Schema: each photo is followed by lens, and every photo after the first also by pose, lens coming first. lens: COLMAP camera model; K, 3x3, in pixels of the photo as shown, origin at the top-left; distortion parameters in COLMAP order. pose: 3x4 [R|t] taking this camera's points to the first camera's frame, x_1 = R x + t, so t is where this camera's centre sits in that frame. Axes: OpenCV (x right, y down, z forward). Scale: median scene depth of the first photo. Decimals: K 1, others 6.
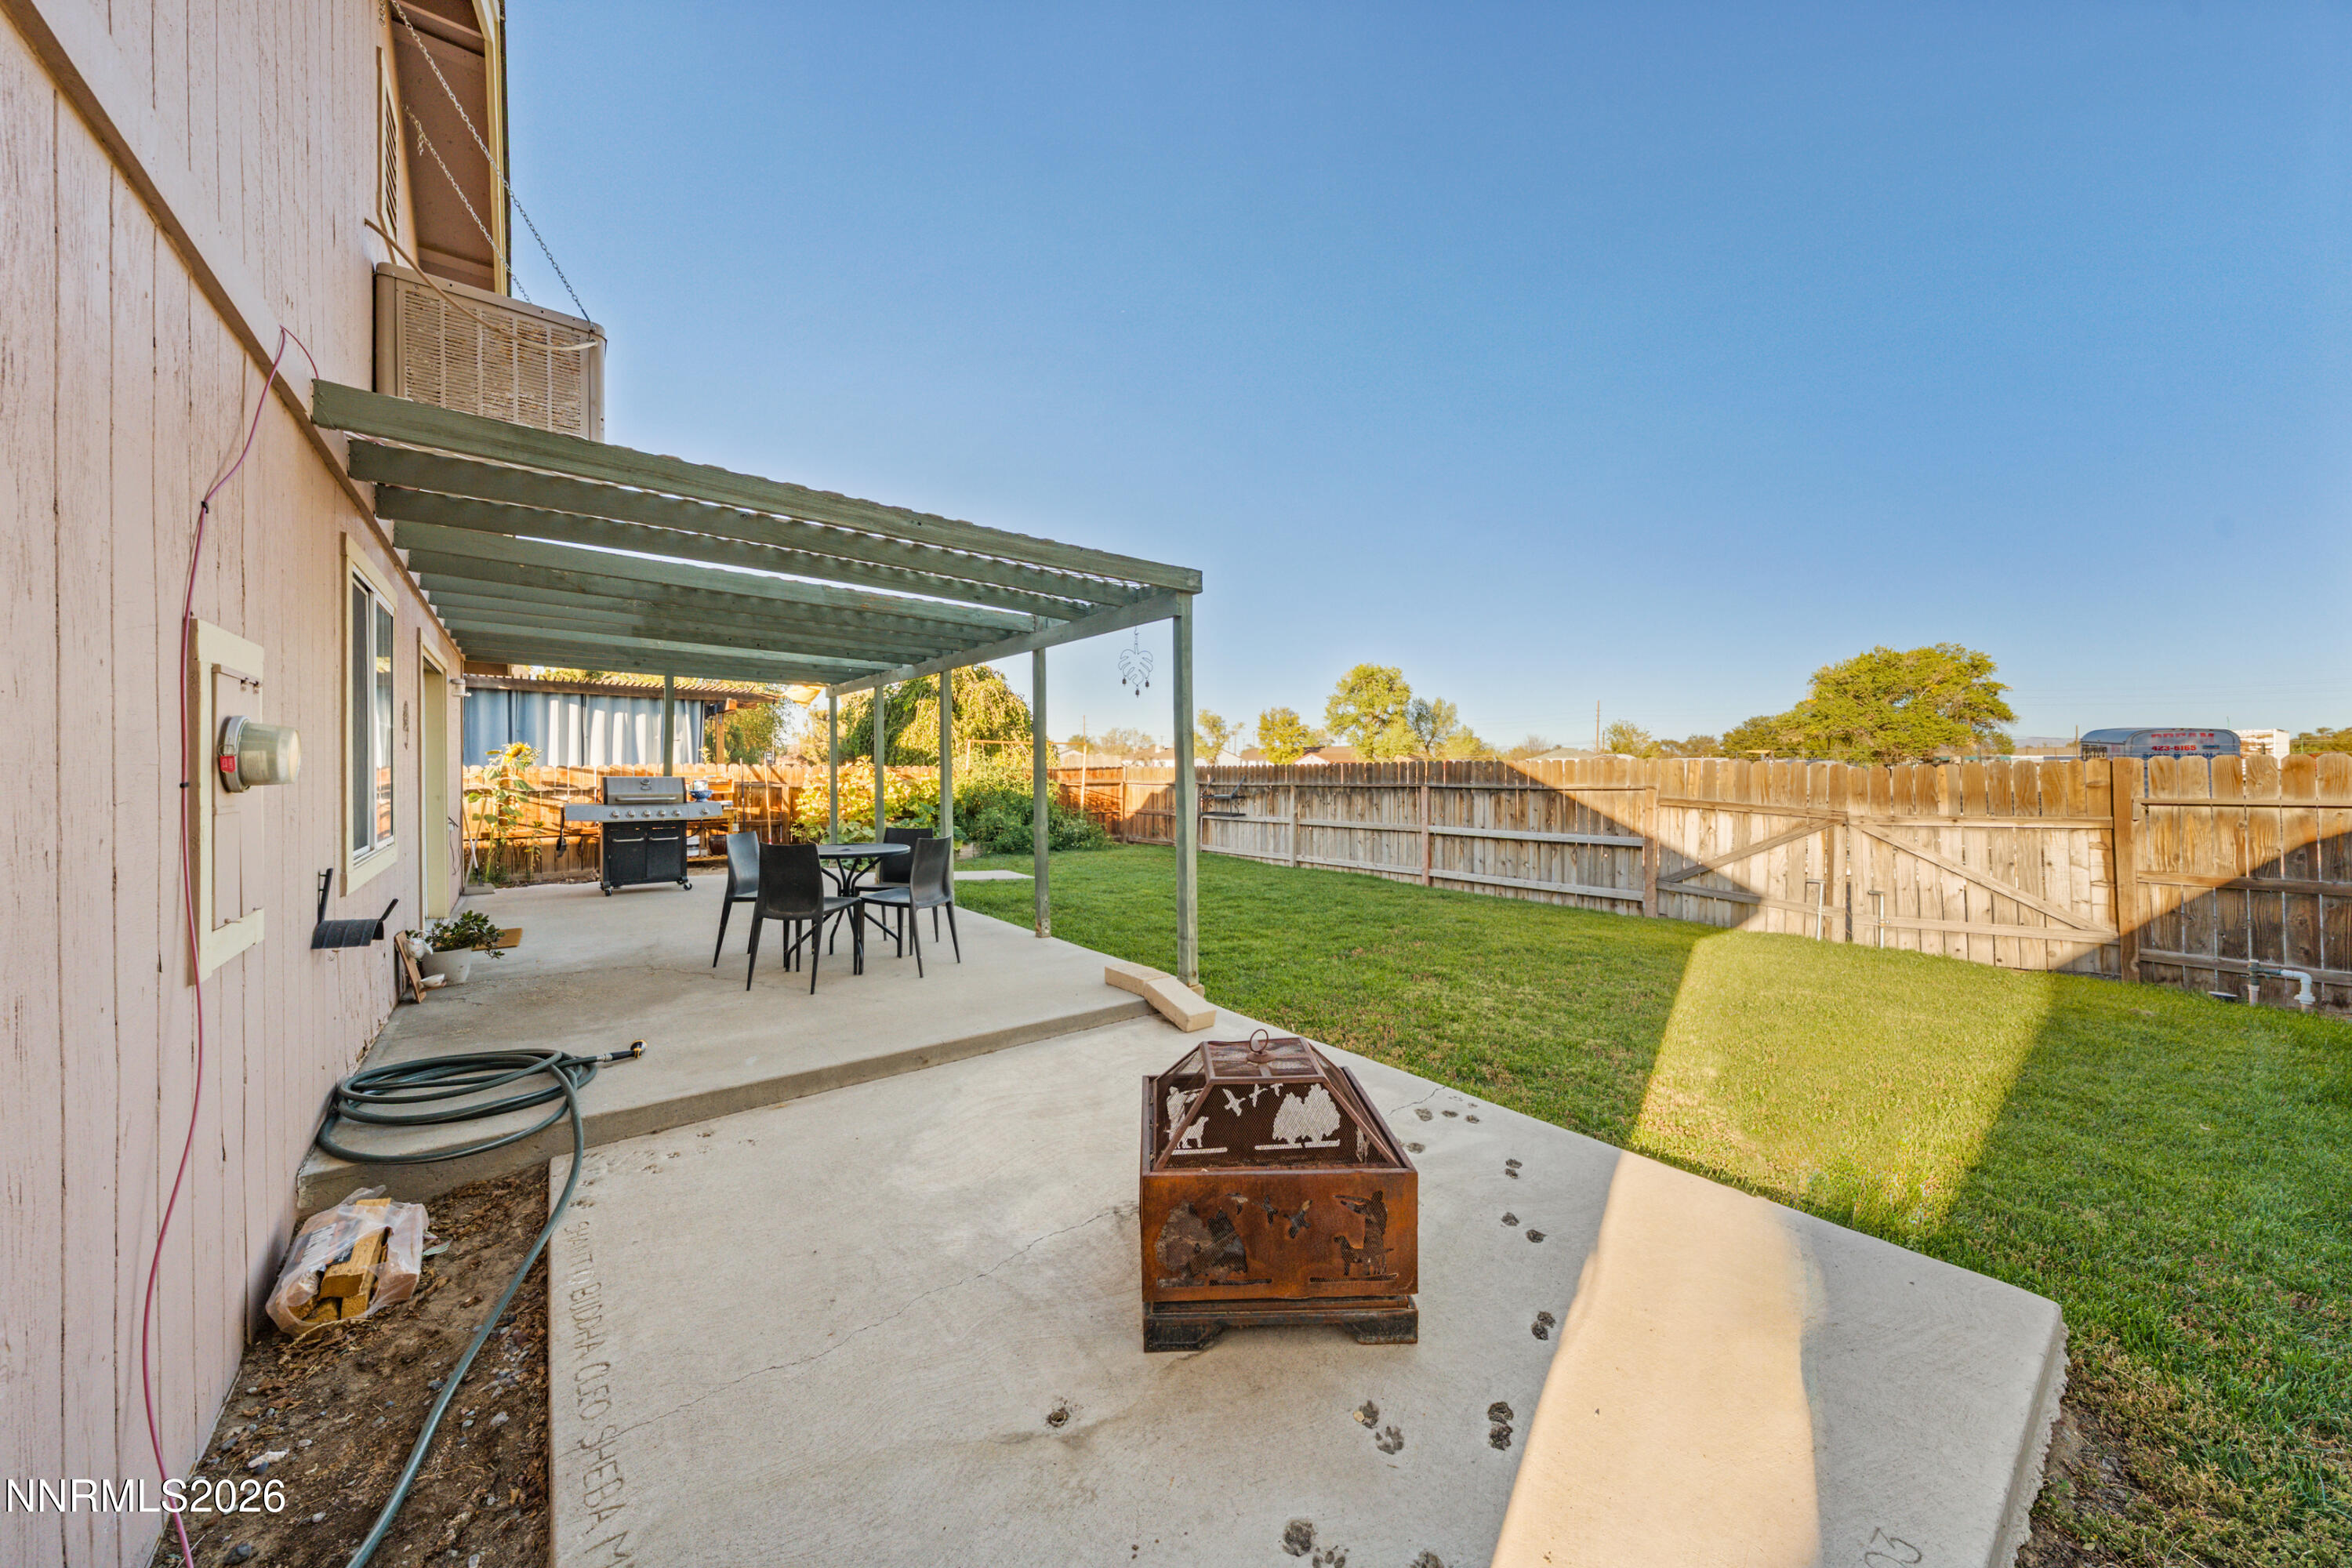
lens RADIAL K [[800.6, 0, 1179.3], [0, 800.6, 768.9], [0, 0, 1]] dist [0.000858, -0.000669]
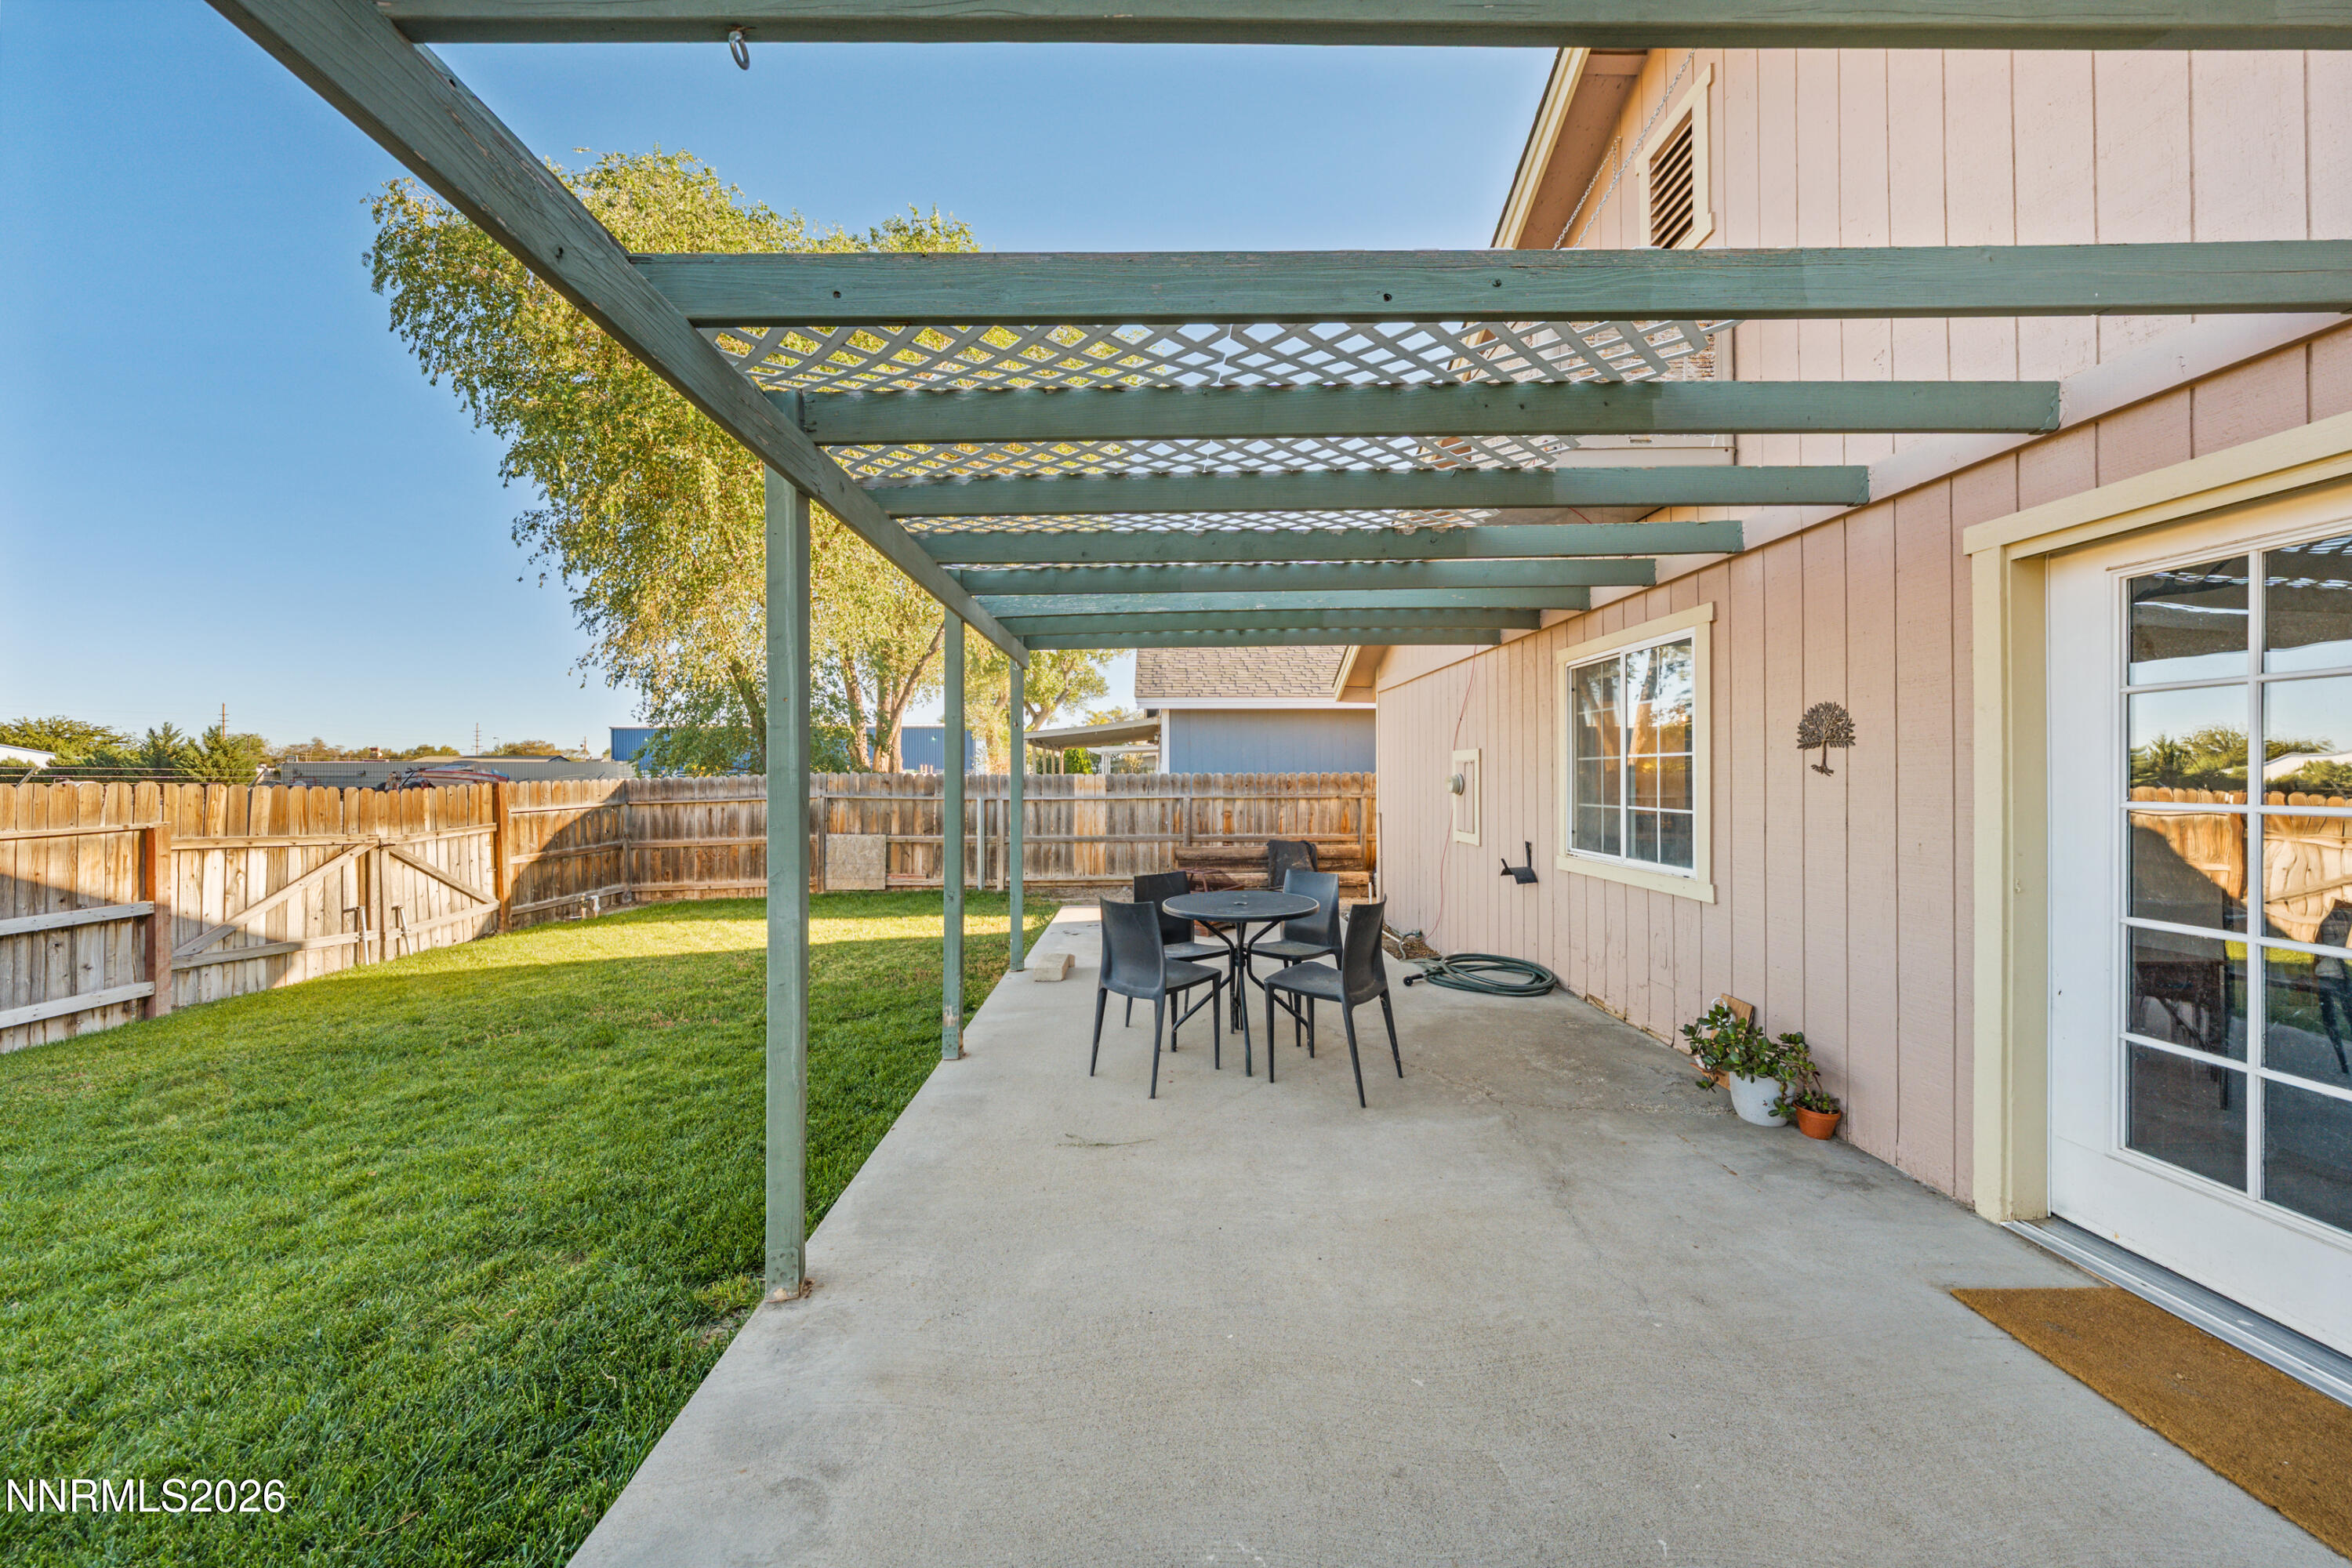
lens RADIAL K [[800.6, 0, 1169.4], [0, 800.6, 776.6], [0, 0, 1]] dist [0.000858, -0.000669]
pose [[-0.790114, 0.002395, 0.612956, -0.308137], [0.005207, 0.999983, 0.002805, -0.009602], [-0.612938, 0.005408, -0.790112, 0.612805]]
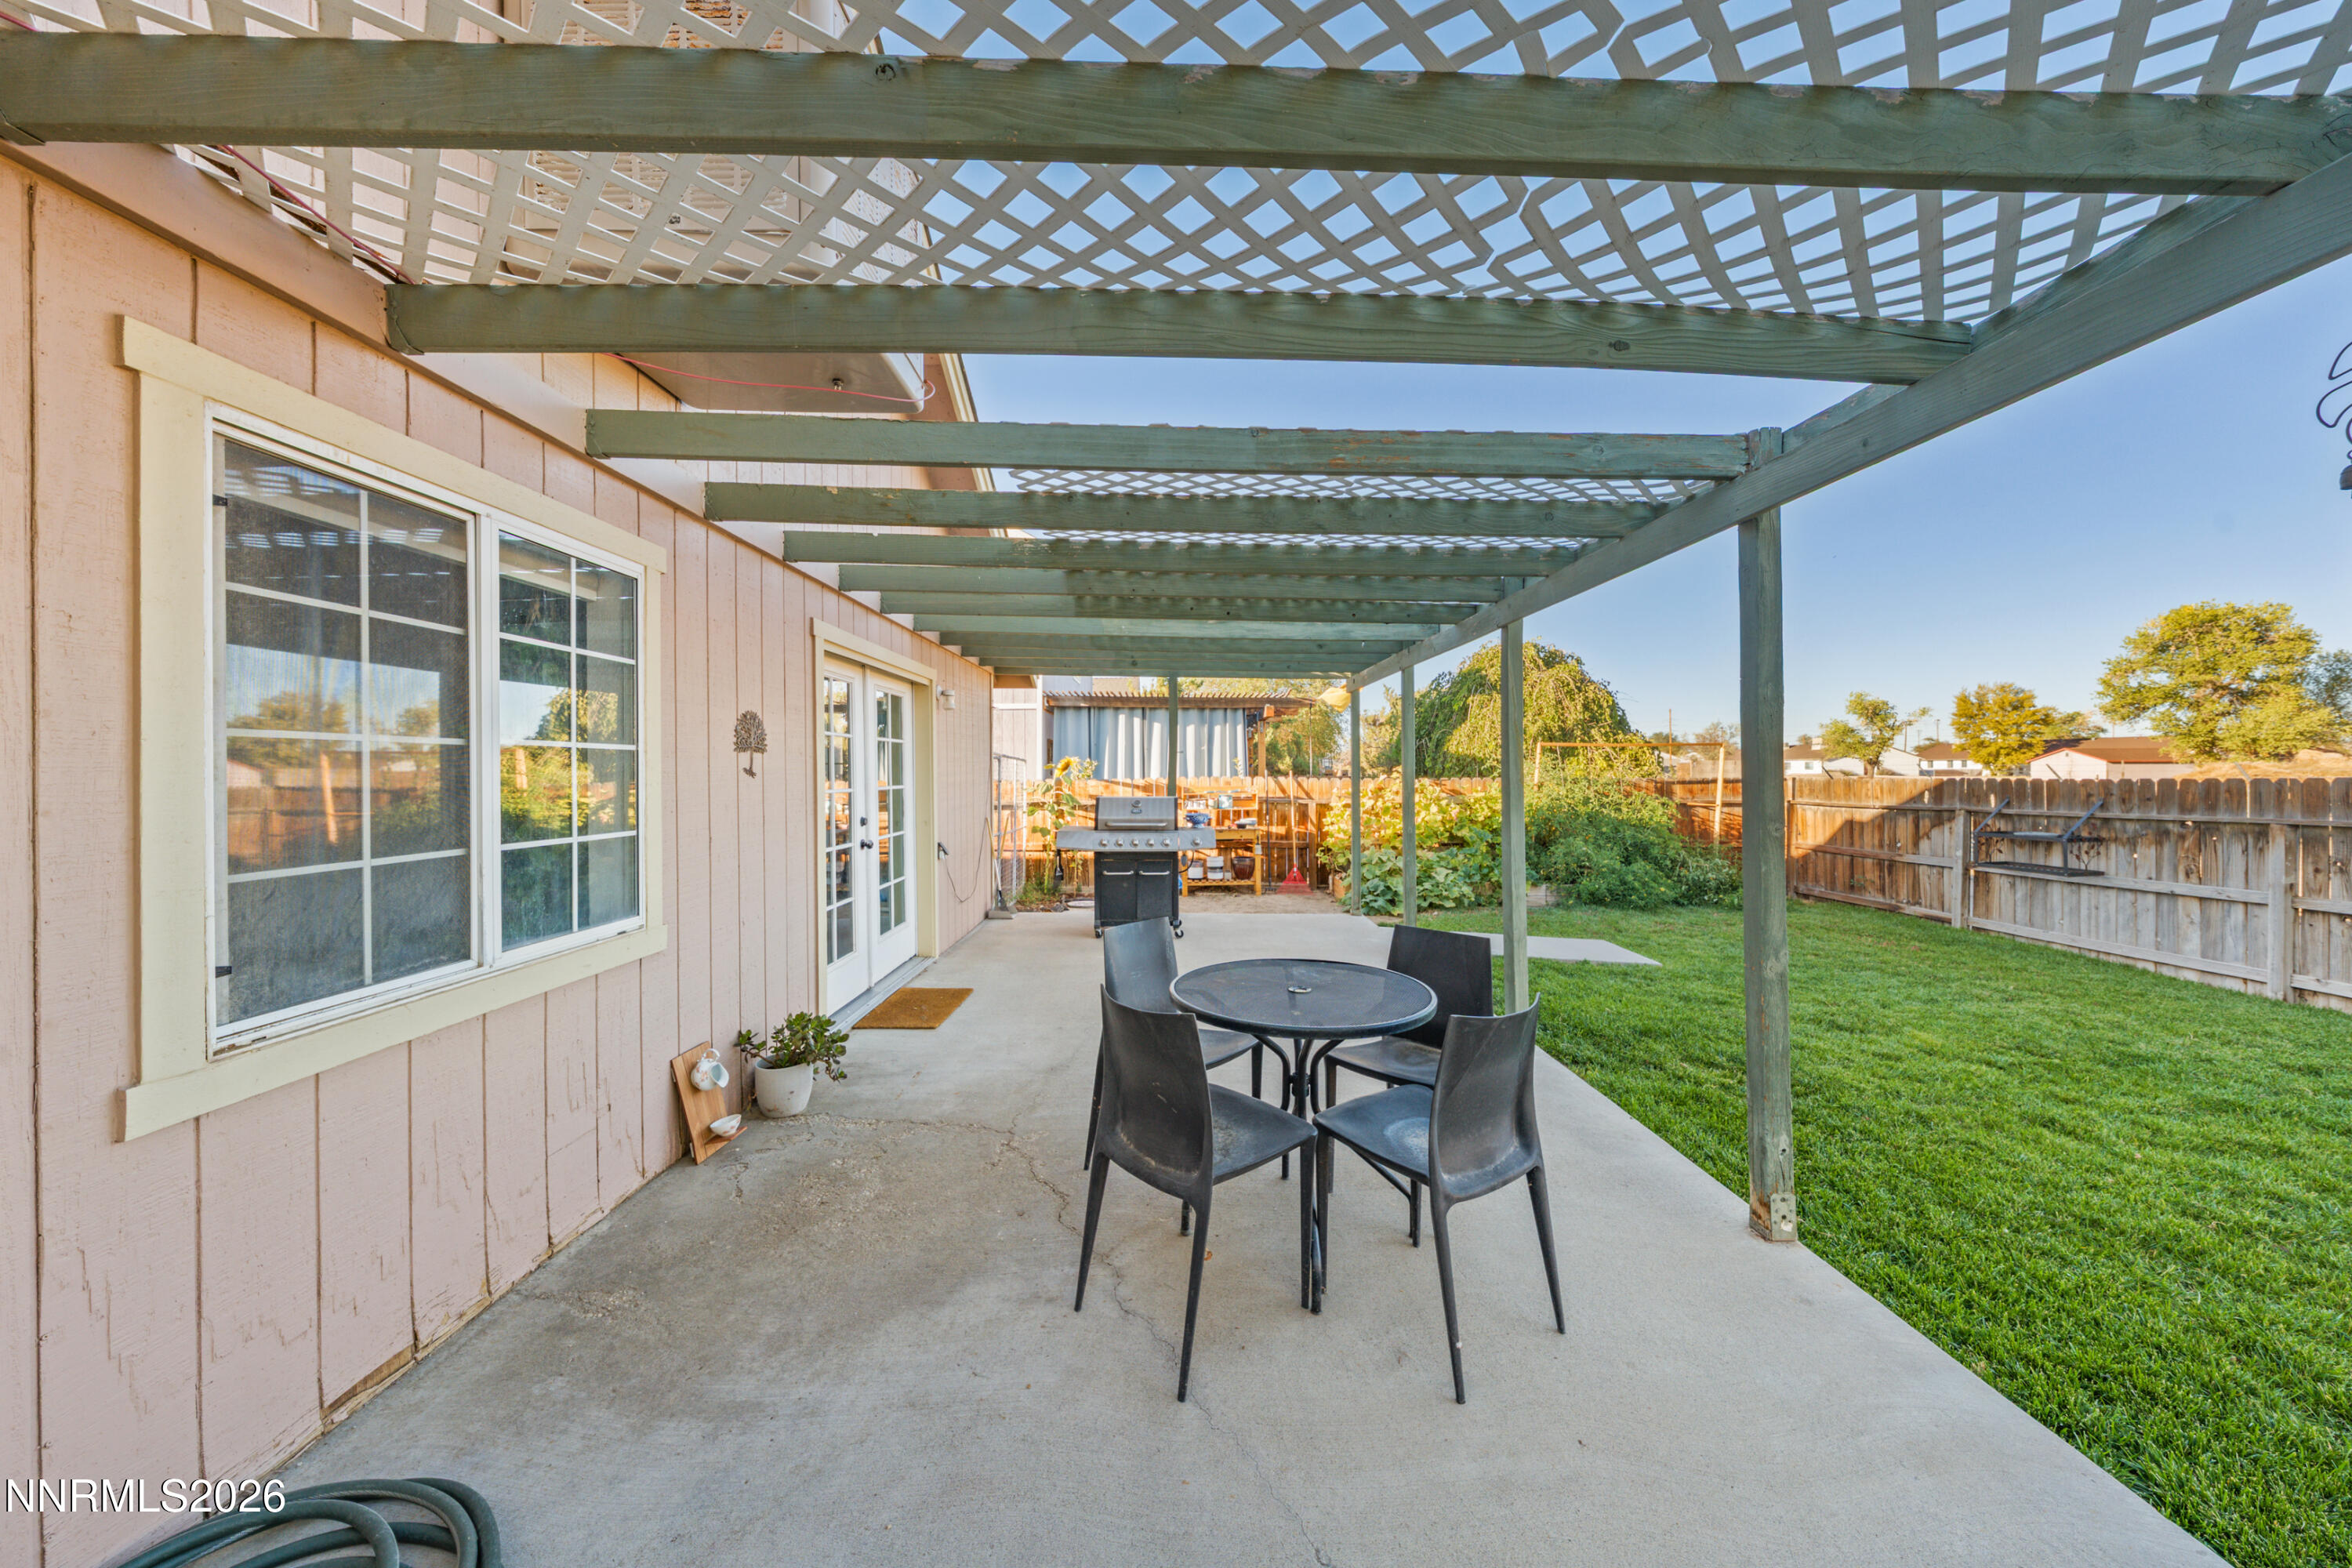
lens RADIAL K [[800.6, 0, 1188.7], [0, 800.6, 771.8], [0, 0, 1]] dist [0.000858, -0.000669]
pose [[0.791932, -0.001576, -0.610607, -0.070417], [0.001734, 0.999998, -0.000333, -0.009821], [0.610606, -0.000795, 0.791934, 0.227670]]
